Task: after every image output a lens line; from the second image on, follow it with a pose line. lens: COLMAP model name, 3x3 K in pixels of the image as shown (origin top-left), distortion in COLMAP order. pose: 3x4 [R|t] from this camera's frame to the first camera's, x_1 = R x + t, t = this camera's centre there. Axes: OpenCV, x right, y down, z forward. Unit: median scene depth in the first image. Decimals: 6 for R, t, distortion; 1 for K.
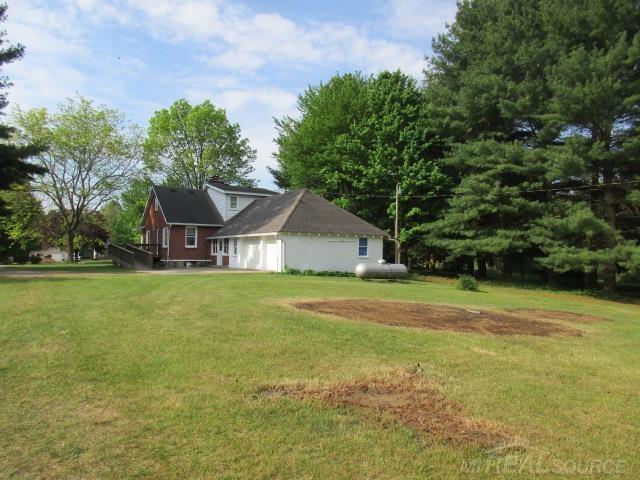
lens RADIAL K [[474.7, 0, 318.6], [0, 474.7, 241.7], [0, 0, 1]] dist [-0.005060, 0.003154]
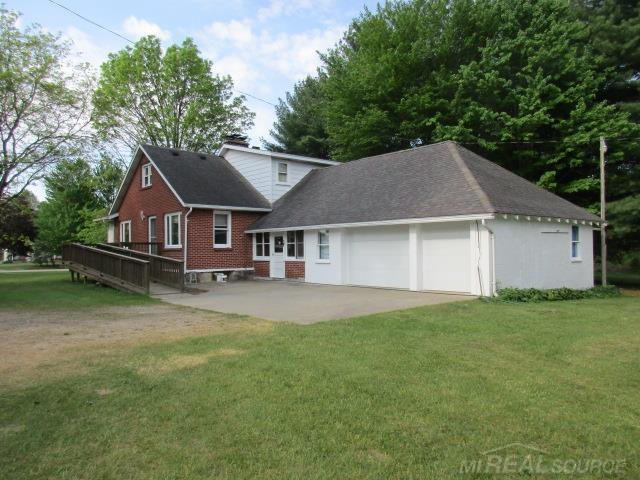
lens RADIAL K [[474.7, 0, 321.5], [0, 474.7, 239.4], [0, 0, 1]] dist [-0.005060, 0.003154]
pose [[0.987121, -0.013936, 0.159365, -0.238846], [0.013055, 0.999893, 0.006572, -0.000065], [-0.159440, -0.004407, 0.987198, 0.408214]]
